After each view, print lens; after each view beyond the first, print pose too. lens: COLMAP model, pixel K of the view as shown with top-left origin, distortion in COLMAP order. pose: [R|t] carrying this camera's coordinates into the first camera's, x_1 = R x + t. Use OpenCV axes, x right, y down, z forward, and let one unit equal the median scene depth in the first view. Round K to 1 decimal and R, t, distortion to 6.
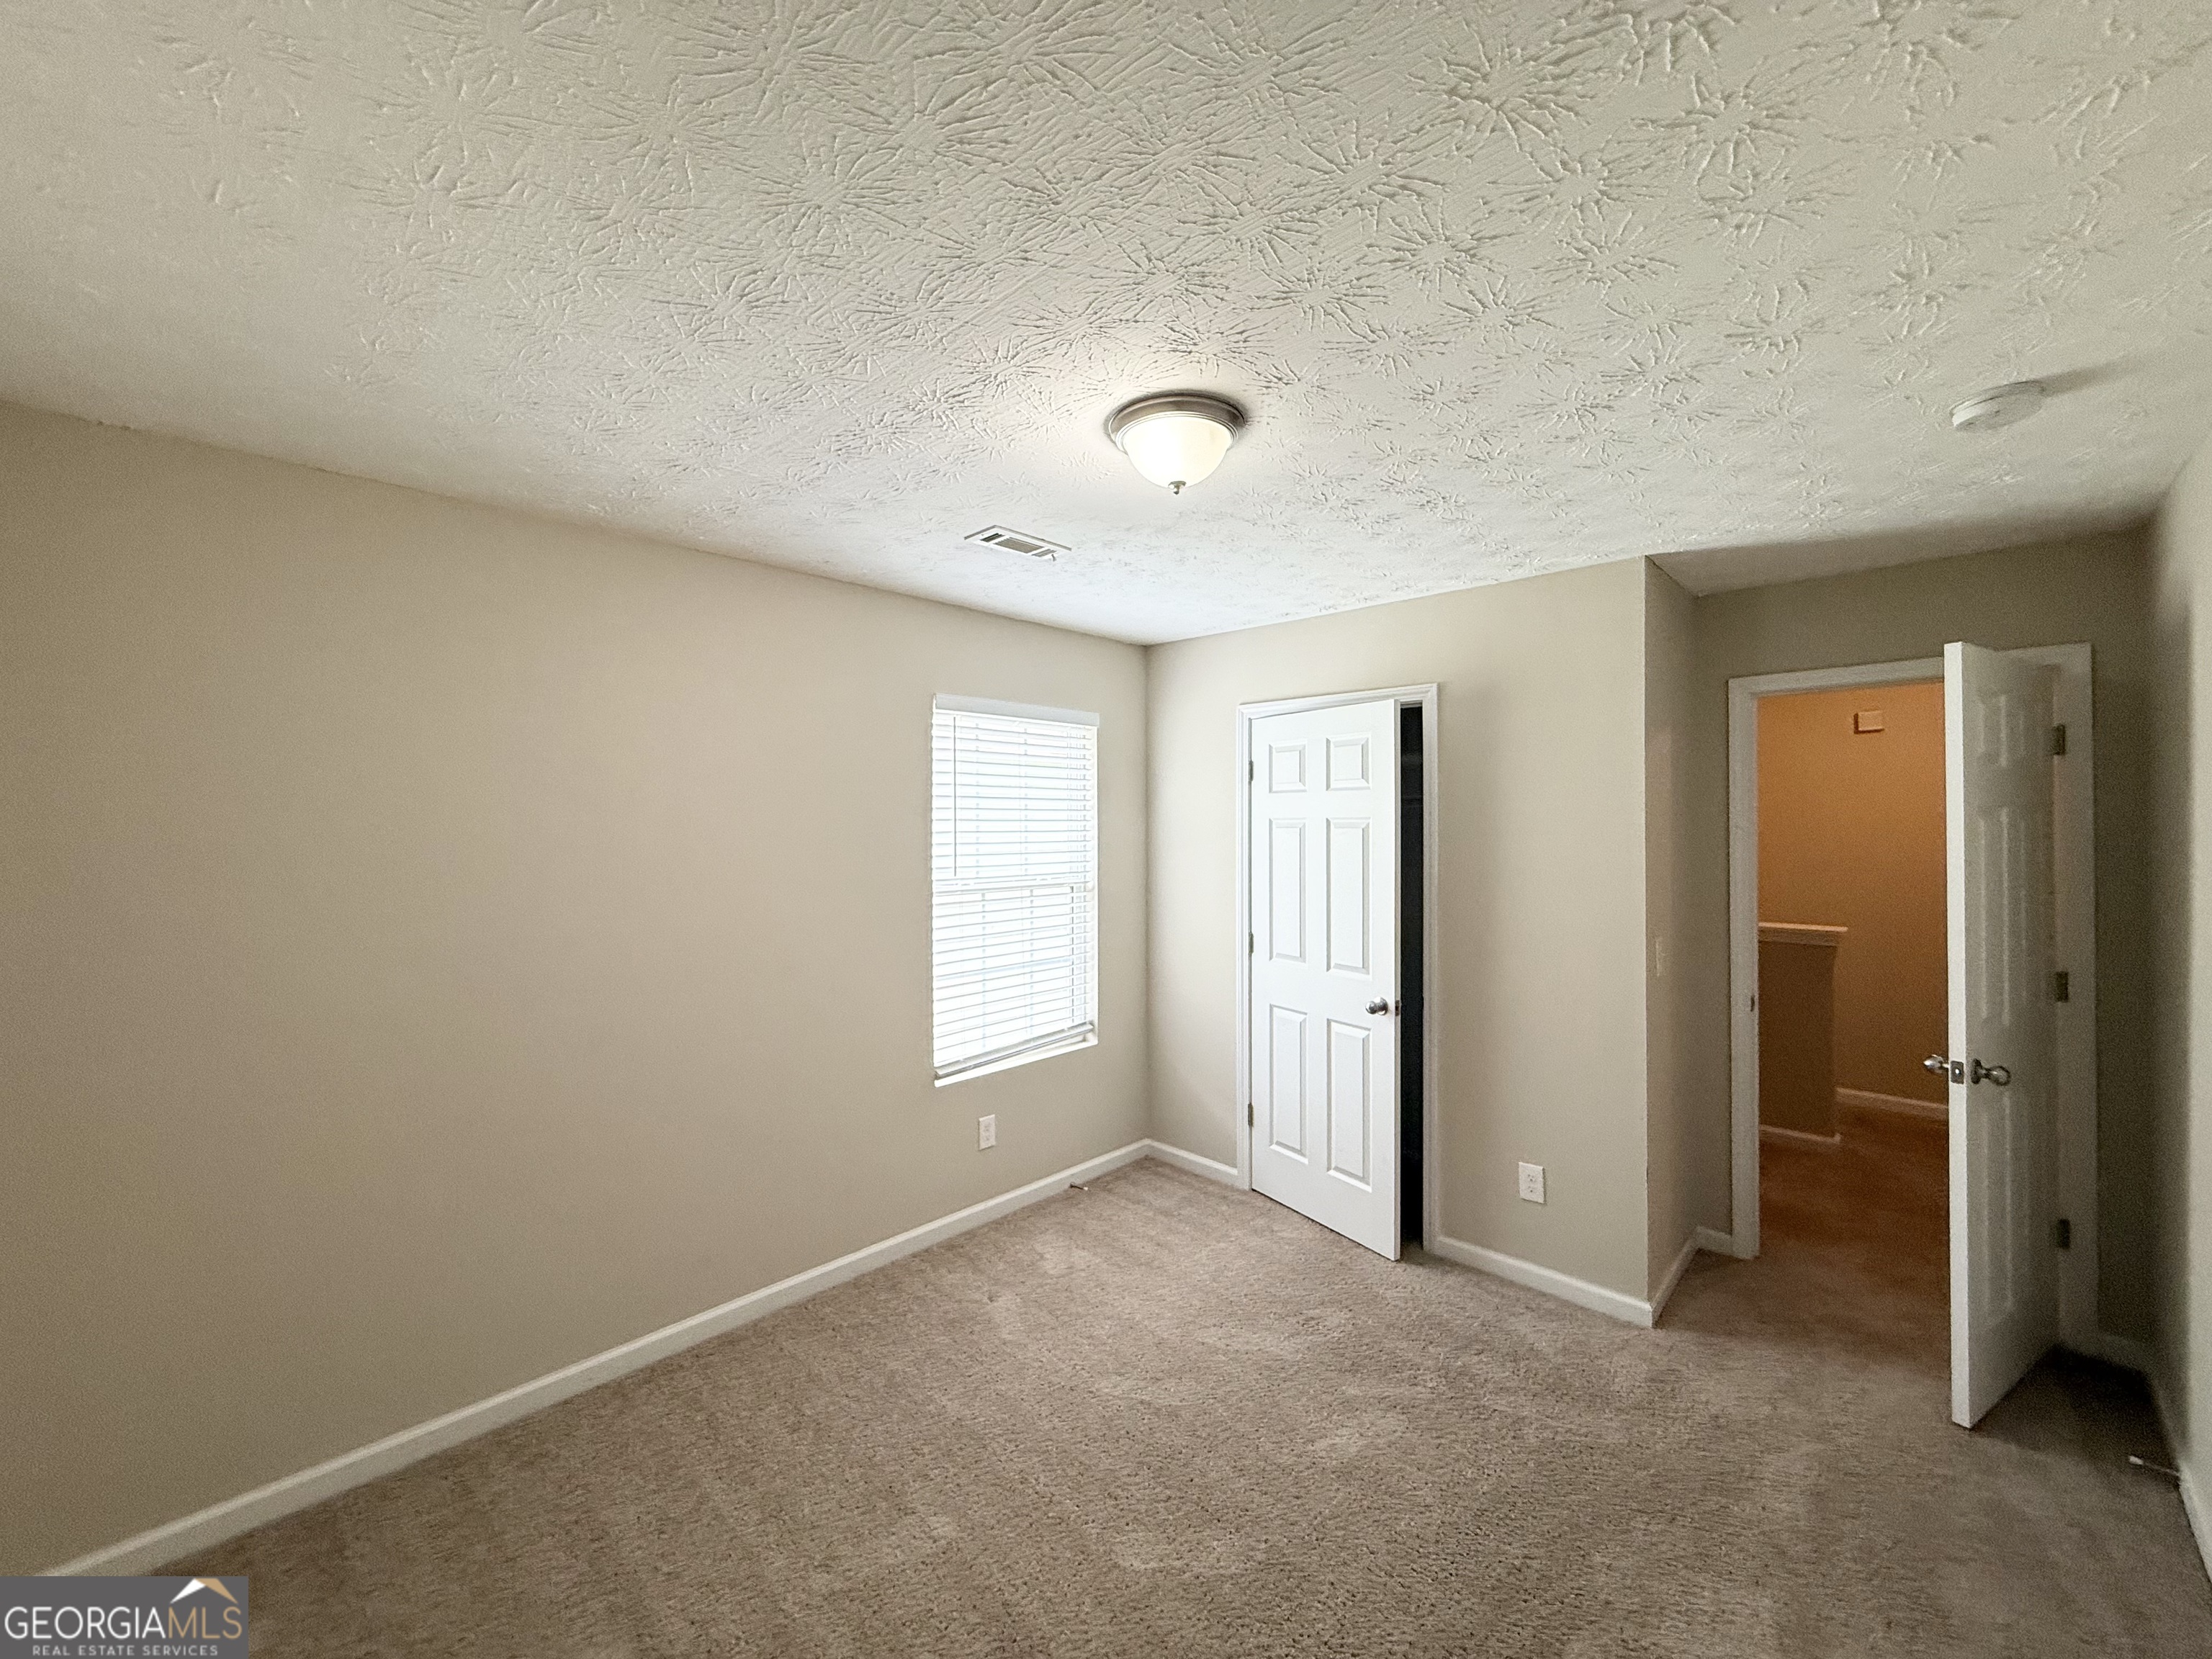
lens RADIAL K [[878.5, 0, 1098.8], [0, 878.5, 821.6], [0, 0, 1]] dist [-0.001130, 0.000251]
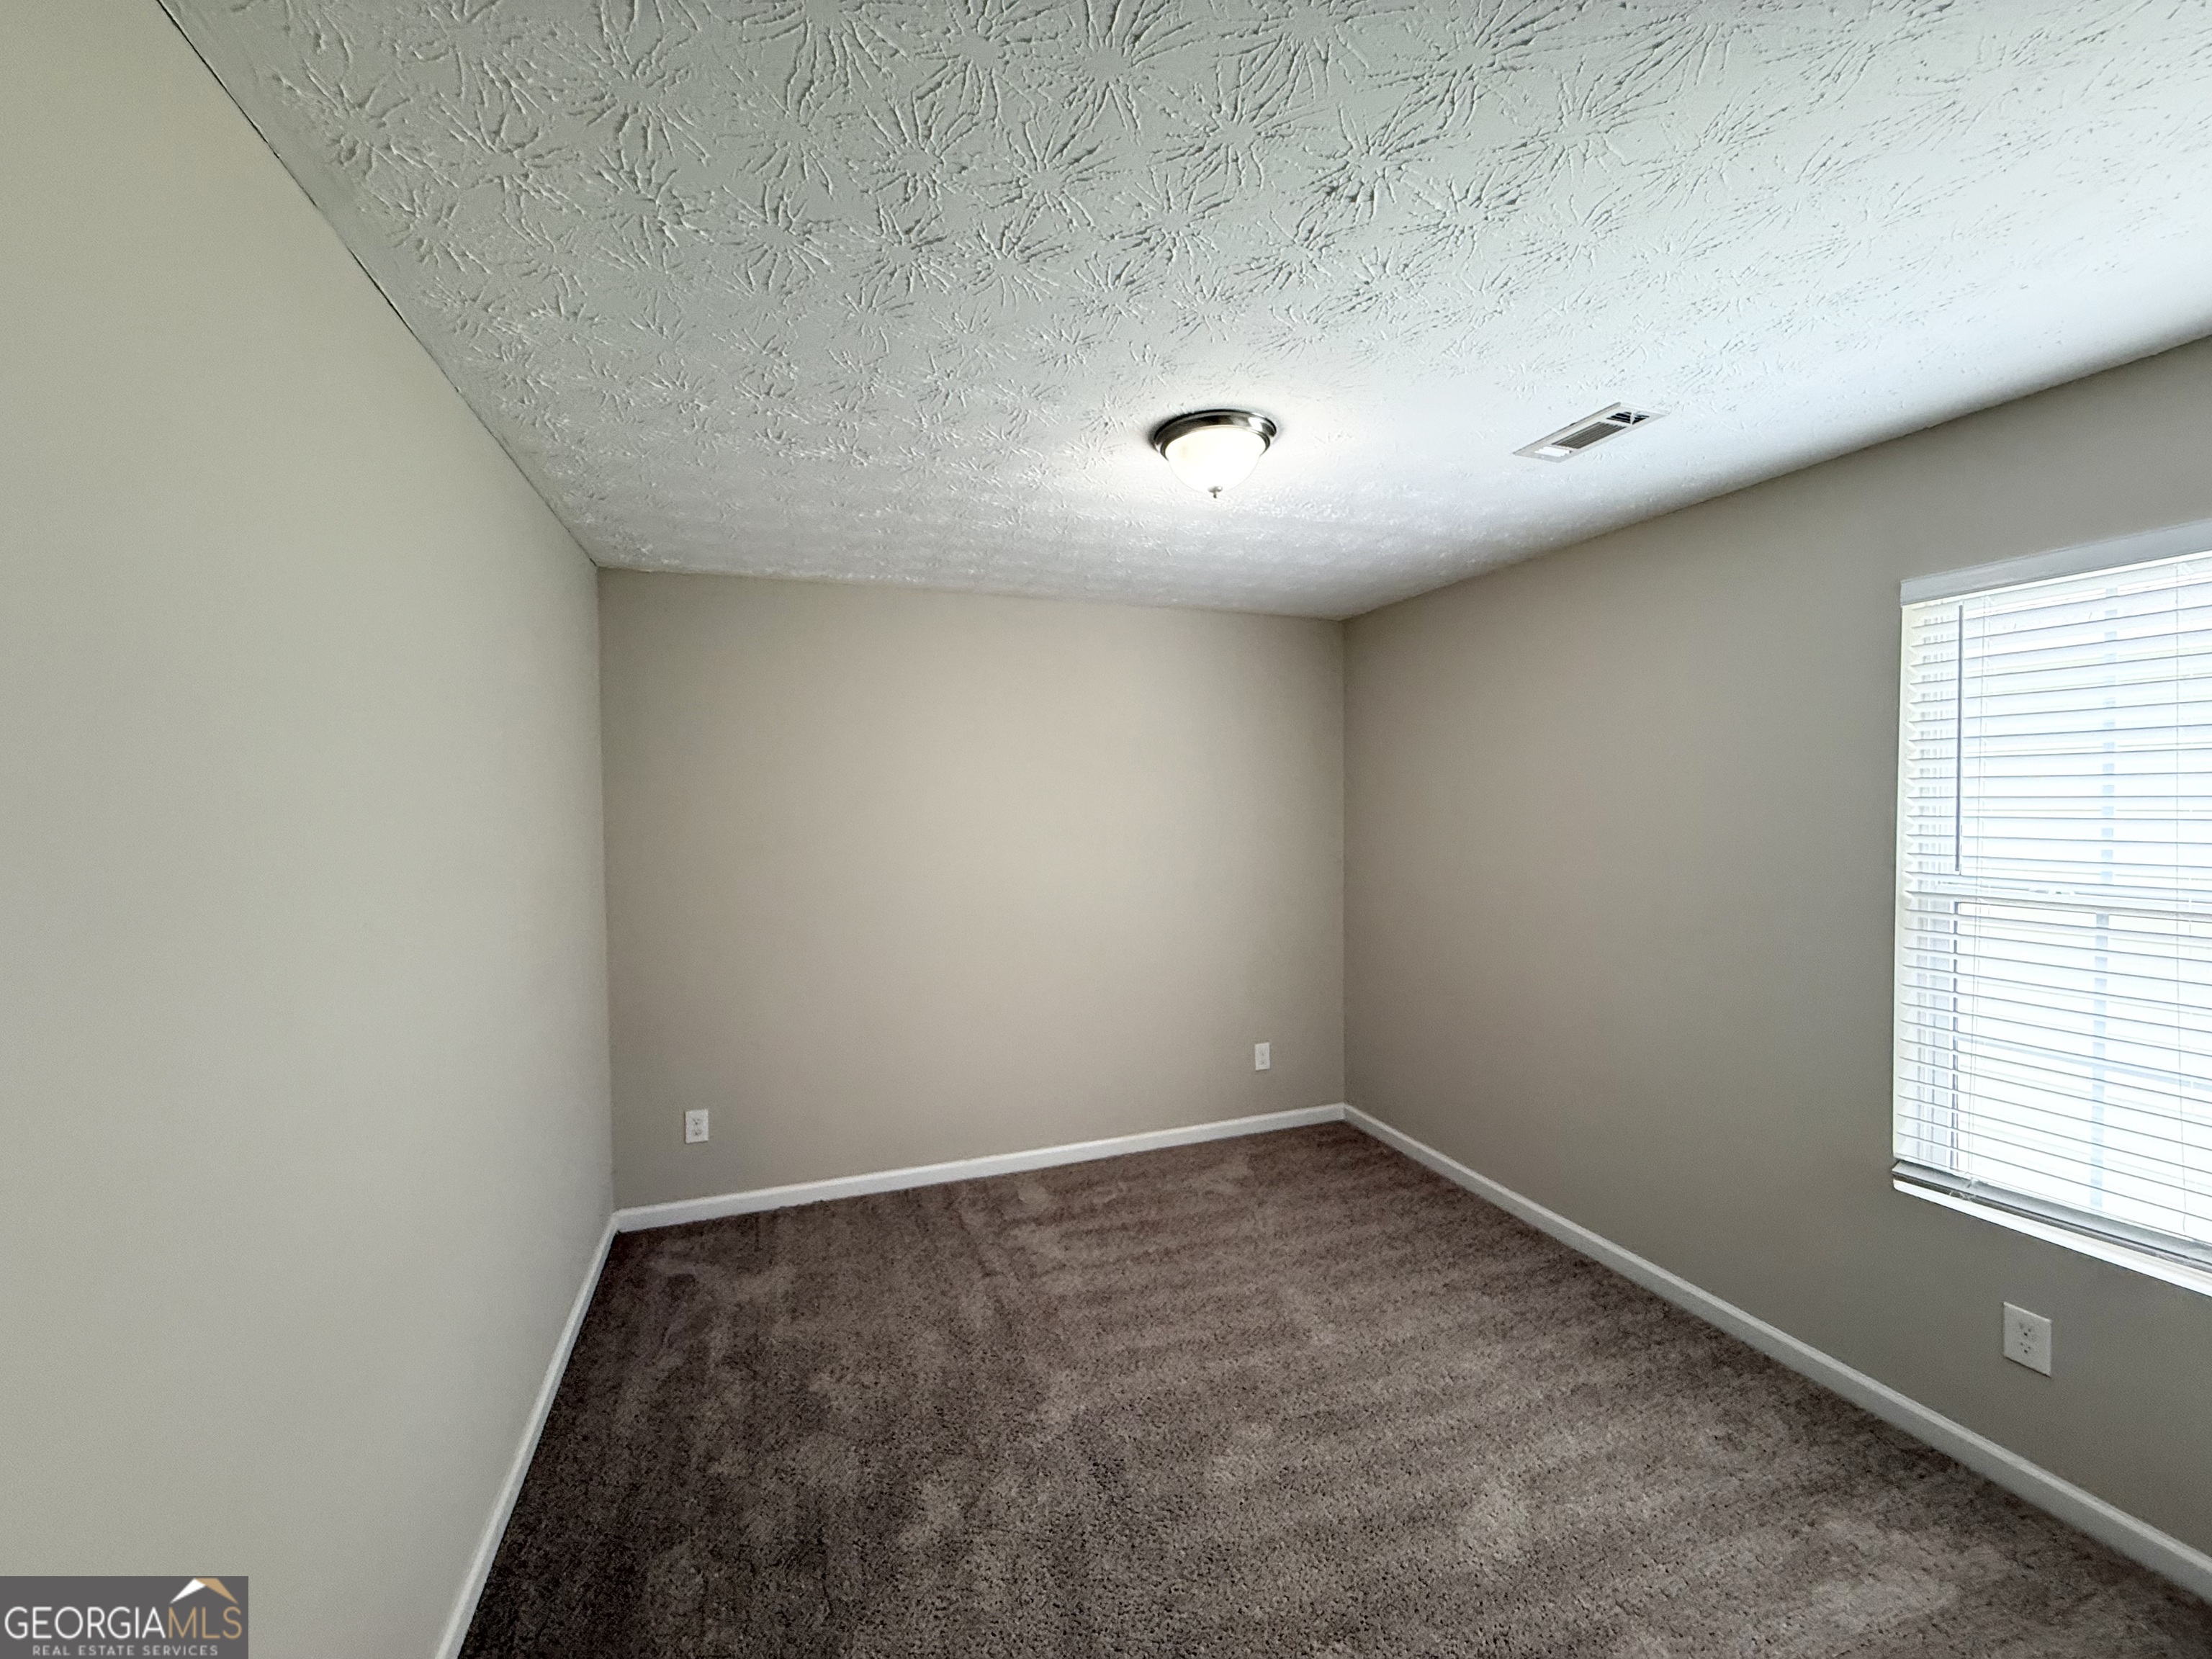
lens RADIAL K [[878.5, 0, 1098.8], [0, 878.5, 821.6], [0, 0, 1]] dist [-0.001130, 0.000251]
pose [[-0.410704, 0.030234, -0.911267, 0.613484], [0.016044, 0.999535, 0.025932, 0.003124], [0.911628, -0.003970, -0.410998, 0.697230]]
